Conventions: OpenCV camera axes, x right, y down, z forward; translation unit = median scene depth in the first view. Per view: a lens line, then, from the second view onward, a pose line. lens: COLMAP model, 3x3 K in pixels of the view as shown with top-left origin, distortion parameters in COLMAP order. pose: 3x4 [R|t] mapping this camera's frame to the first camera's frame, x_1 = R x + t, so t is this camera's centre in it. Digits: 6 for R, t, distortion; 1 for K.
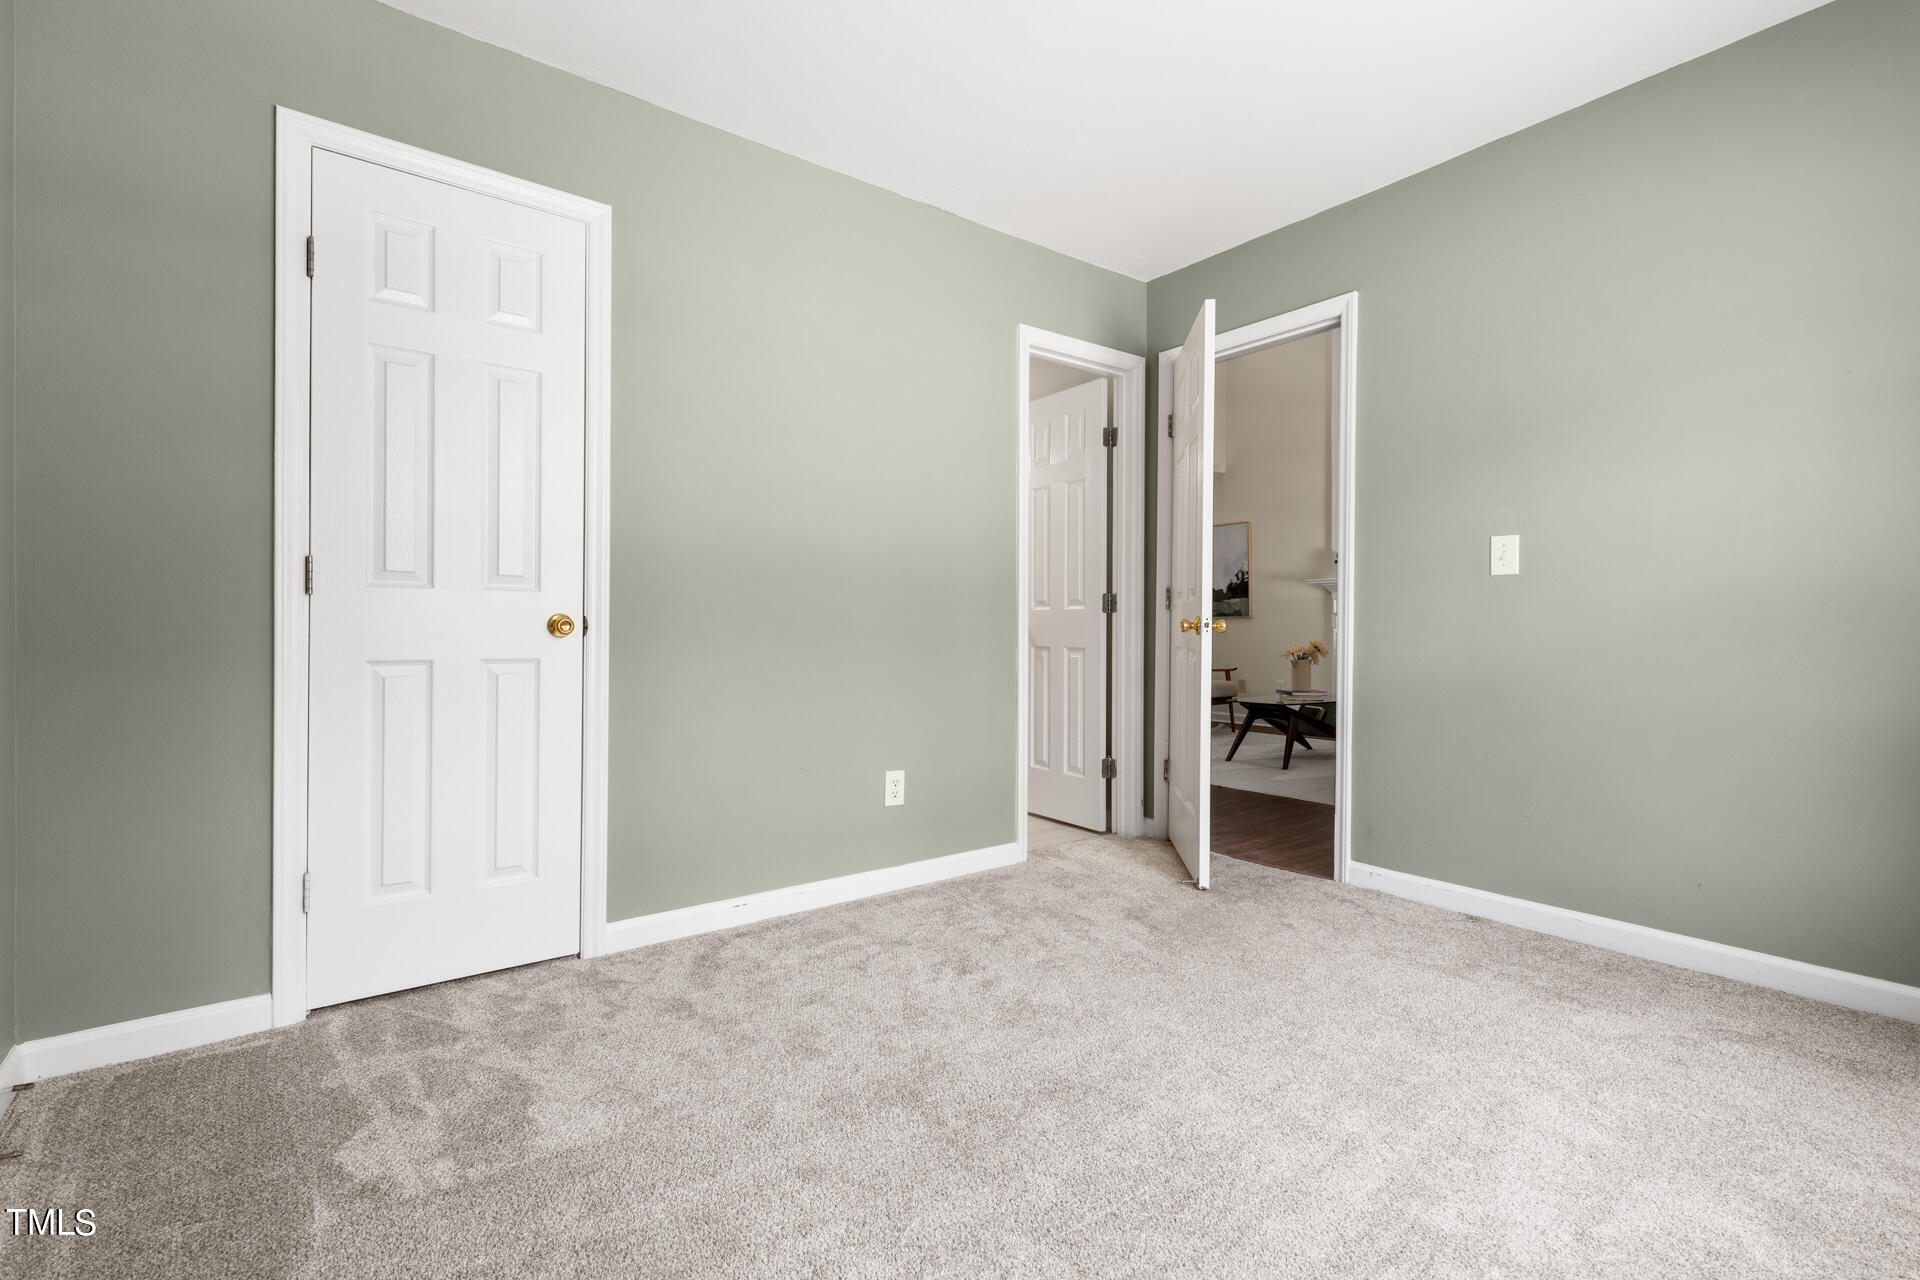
lens RADIAL K [[874.4, 0, 963.9], [0, 874.4, 631.7], [0, 0, 1]] dist [0.007745, -0.001792]
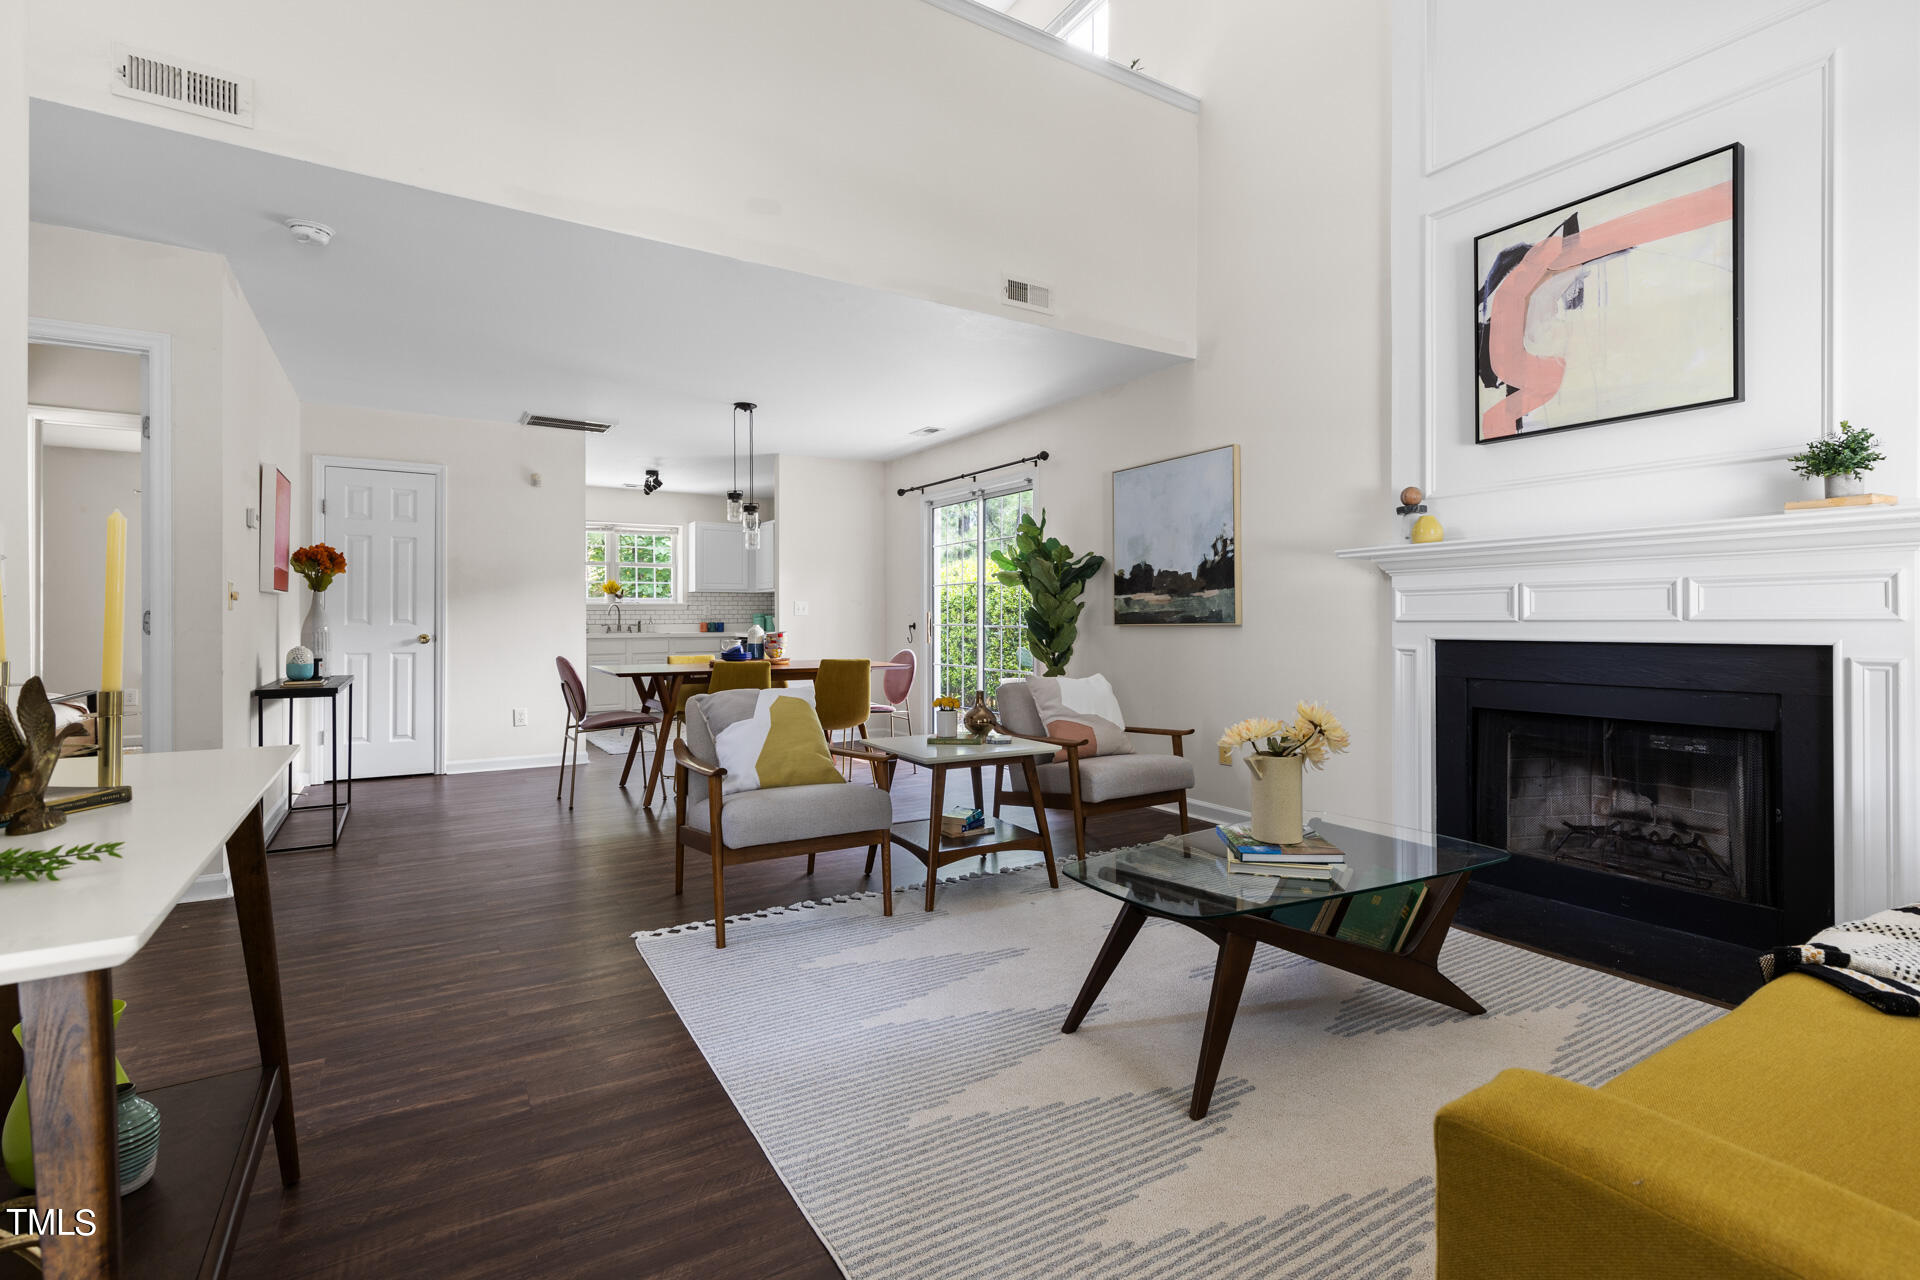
lens RADIAL K [[874.4, 0, 965.7], [0, 874.4, 616.3], [0, 0, 1]] dist [0.007745, -0.001792]
pose [[0.994771, -0.004906, -0.102010, 0.217624], [0.004058, 0.999956, -0.008514, -0.017972], [0.102047, 0.008056, 0.994747, 0.459126]]
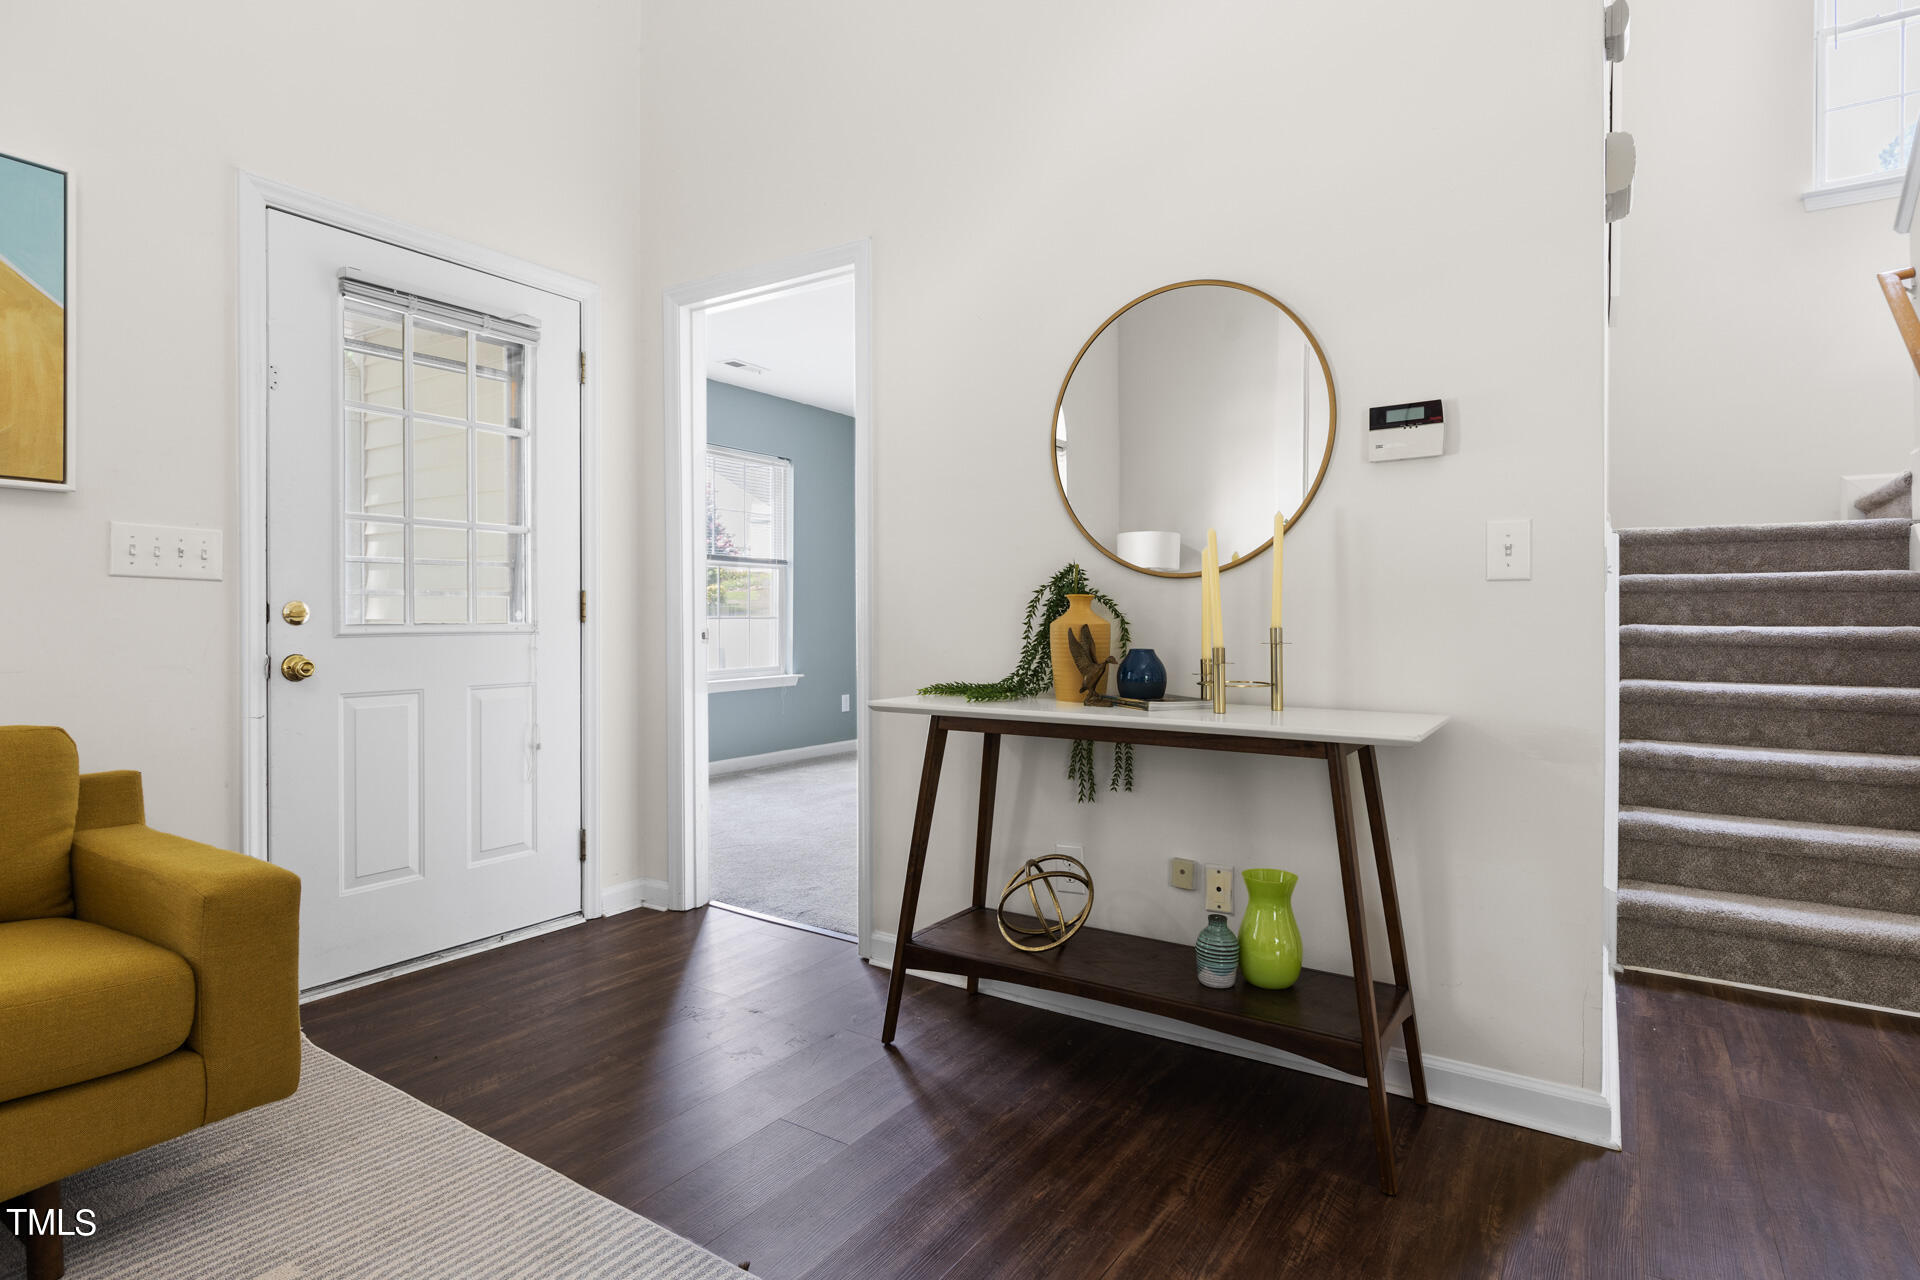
lens RADIAL K [[992.0, 0, 964.7], [0, 992.0, 625.1], [0, 0, 1]] dist [-0.001996, -0.000245]
pose [[-0.942888, -0.006506, -0.333046, 0.202313], [-0.010508, 0.999893, 0.010219, -0.015464], [0.332944, 0.013135, -0.942855, 0.805358]]
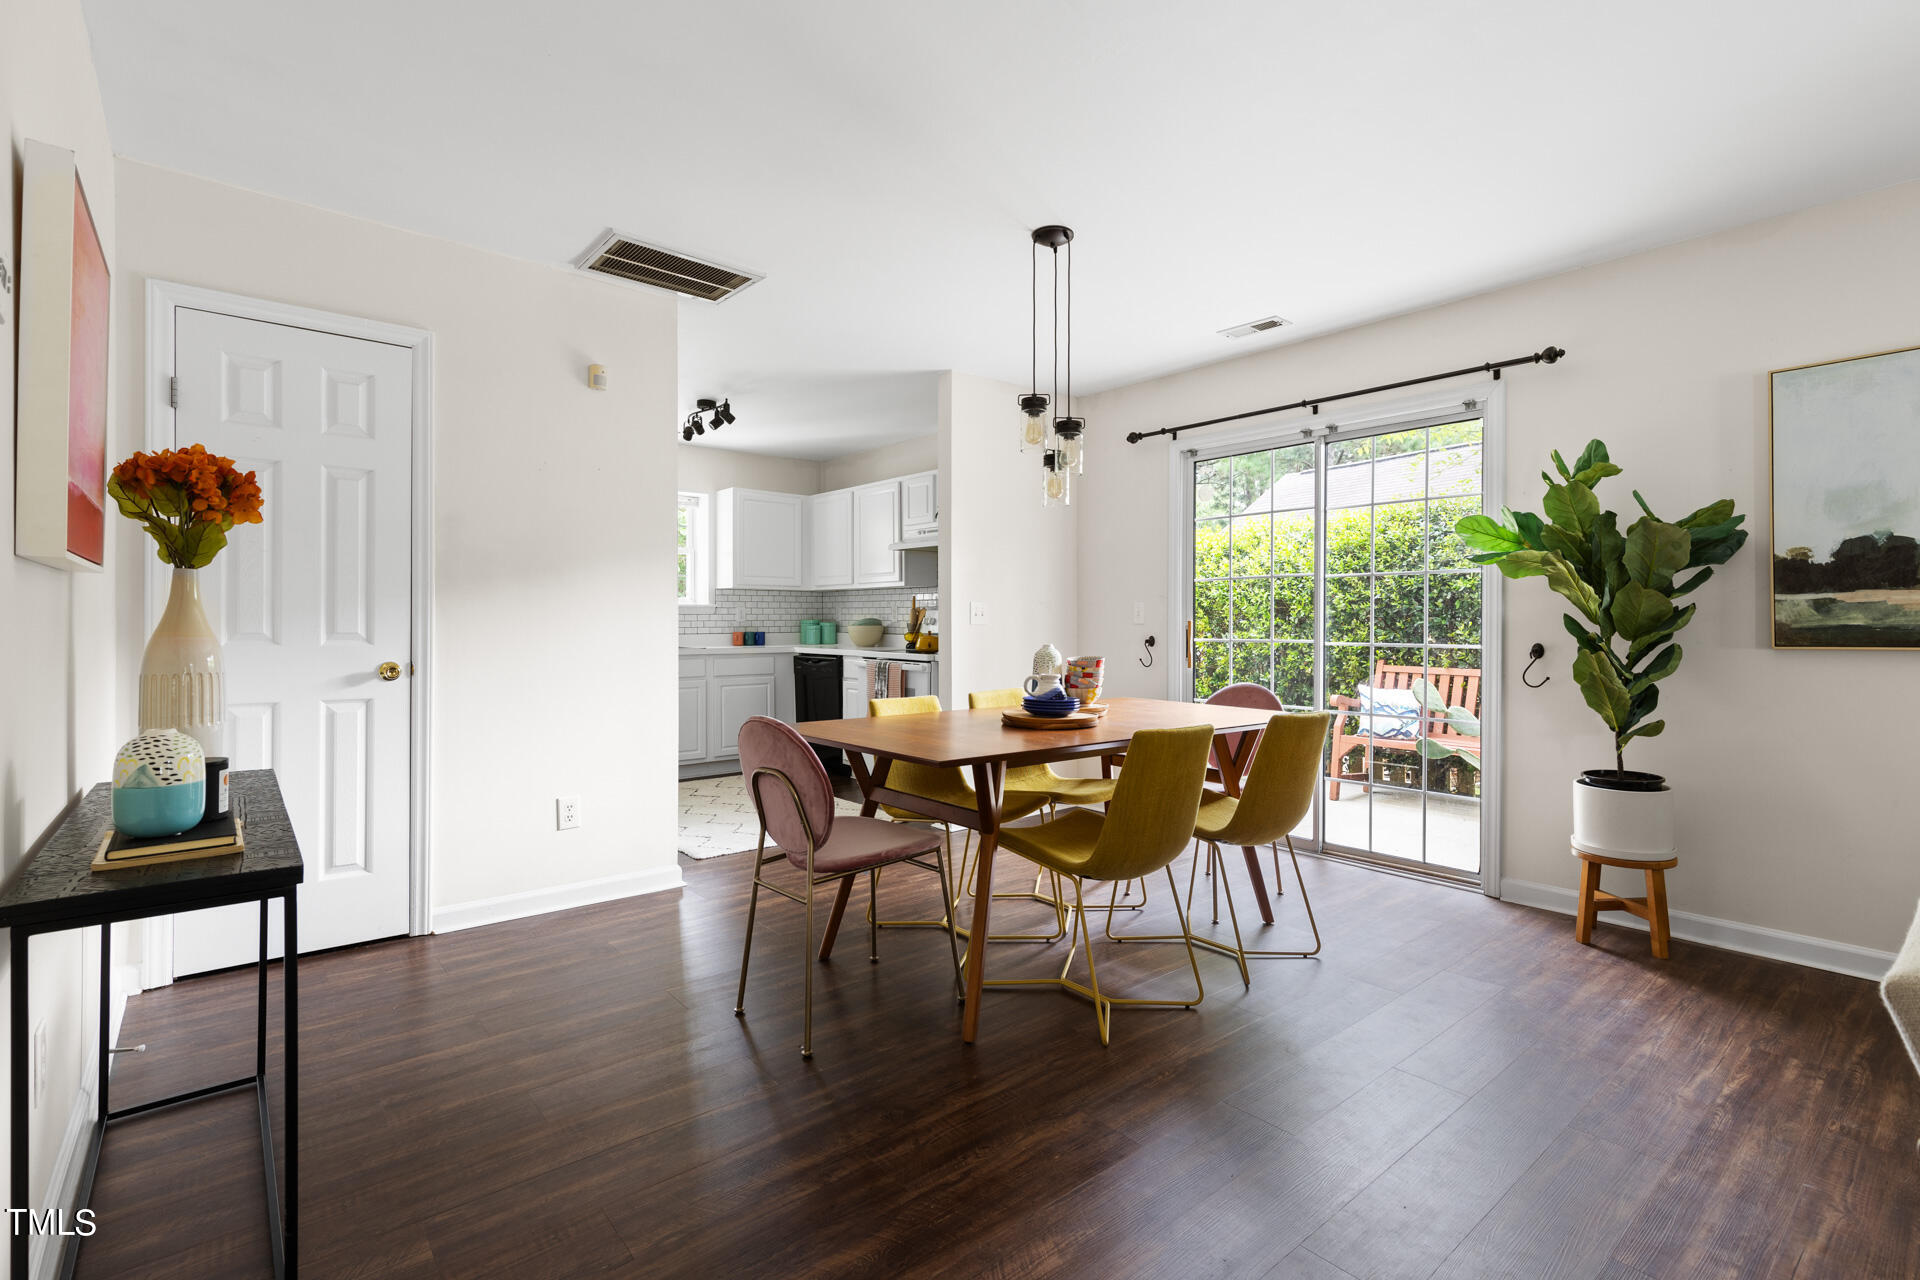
lens RADIAL K [[874.4, 0, 959.6], [0, 874.4, 625.2], [0, 0, 1]] dist [0.007745, -0.001792]
pose [[0.999175, -0.001112, 0.040587, -0.069405], [0.001262, 0.999992, -0.003664, -0.024632], [-0.040582, 0.003712, 0.999169, 0.749435]]
